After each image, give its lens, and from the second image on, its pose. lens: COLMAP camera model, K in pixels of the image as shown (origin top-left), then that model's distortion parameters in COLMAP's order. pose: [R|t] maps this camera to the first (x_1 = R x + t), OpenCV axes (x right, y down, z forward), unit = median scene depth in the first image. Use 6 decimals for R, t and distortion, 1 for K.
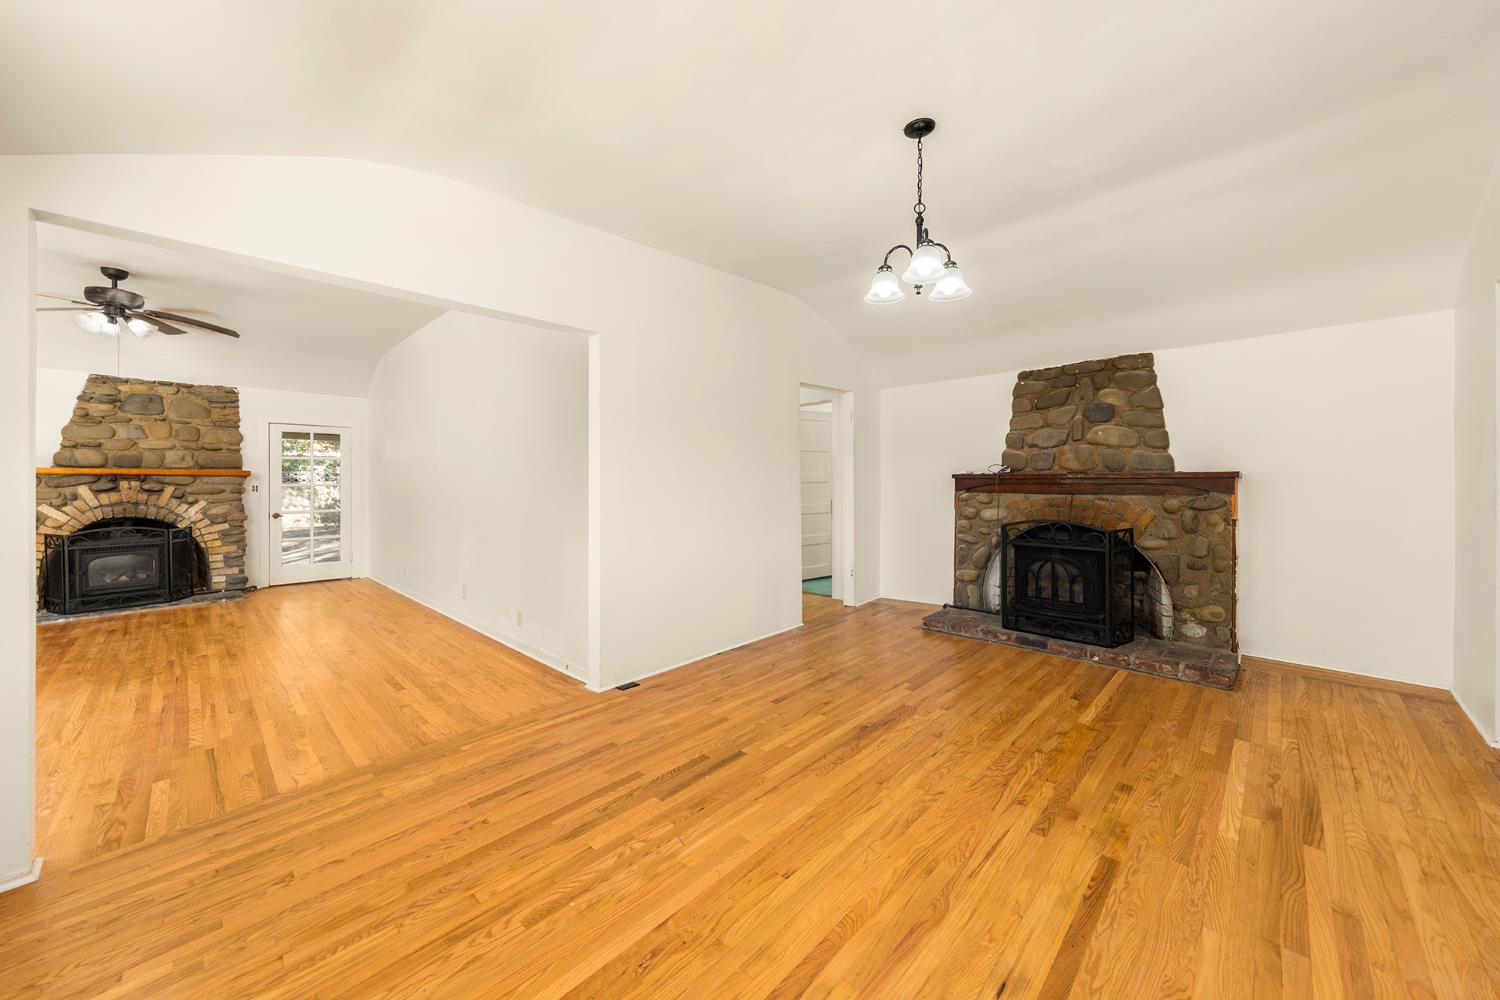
lens RADIAL K [[548.3, 0, 749.5], [0, 548.3, 484.9], [0, 0, 1]] dist [0.001118, 0.000187]
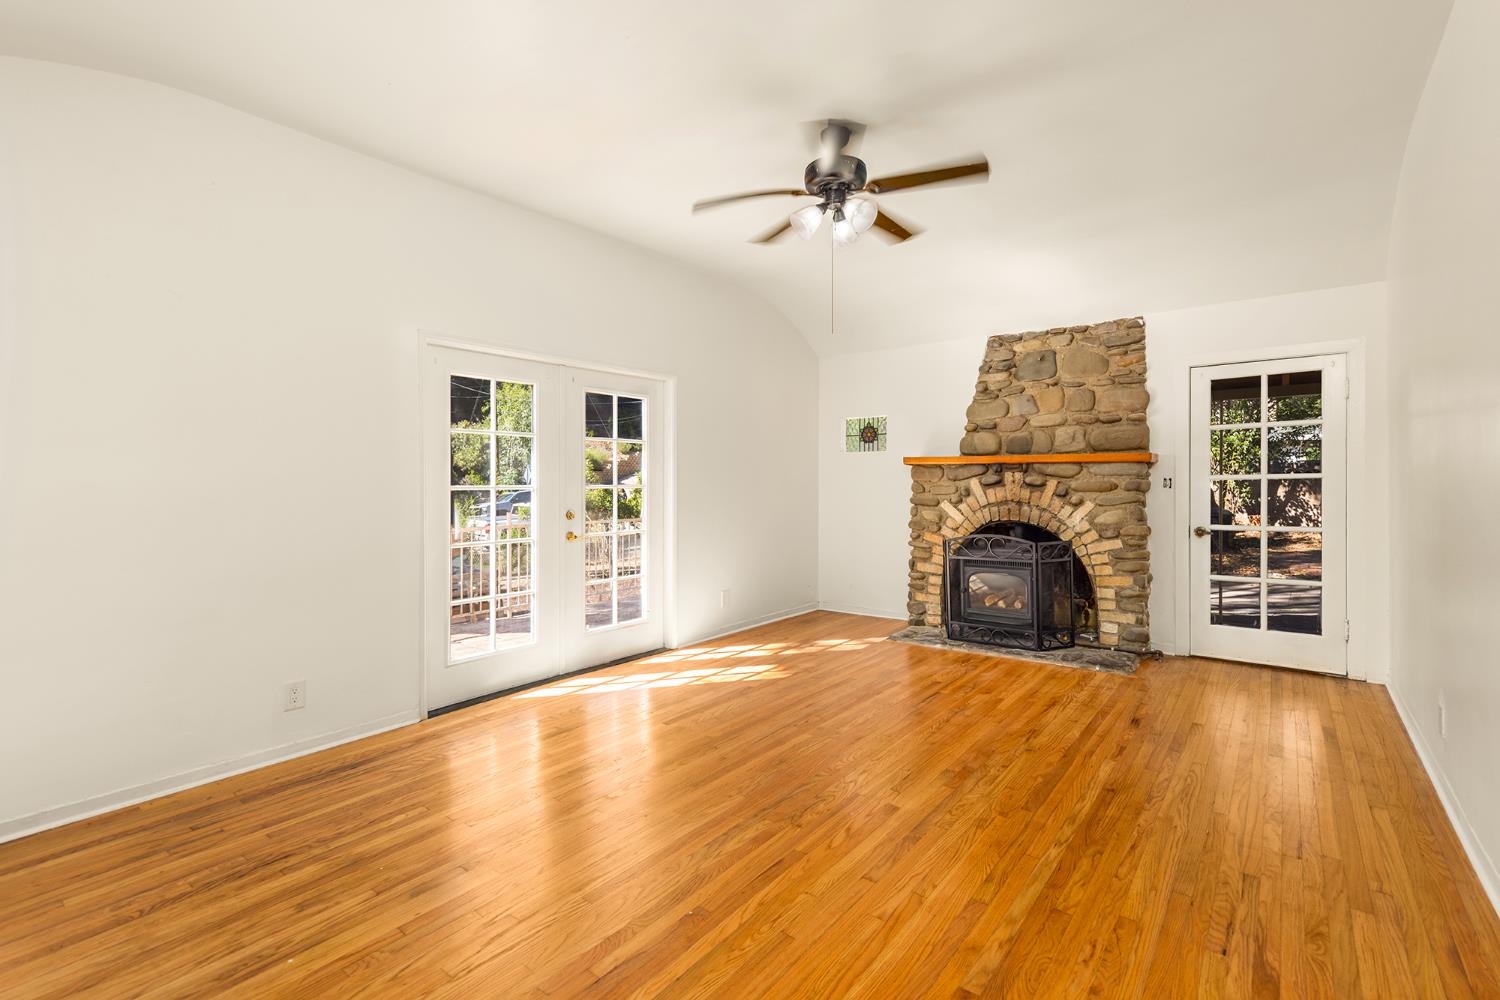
lens RADIAL K [[681.7, 0, 752.6], [0, 681.7, 486.6], [0, 0, 1]] dist [0.004659, 0.000802]
pose [[0.110810, 0.005236, -0.993828, -0.251811], [-0.002510, 0.999984, 0.004989, 0.008555], [0.993838, 0.001941, 0.110822, 0.530056]]
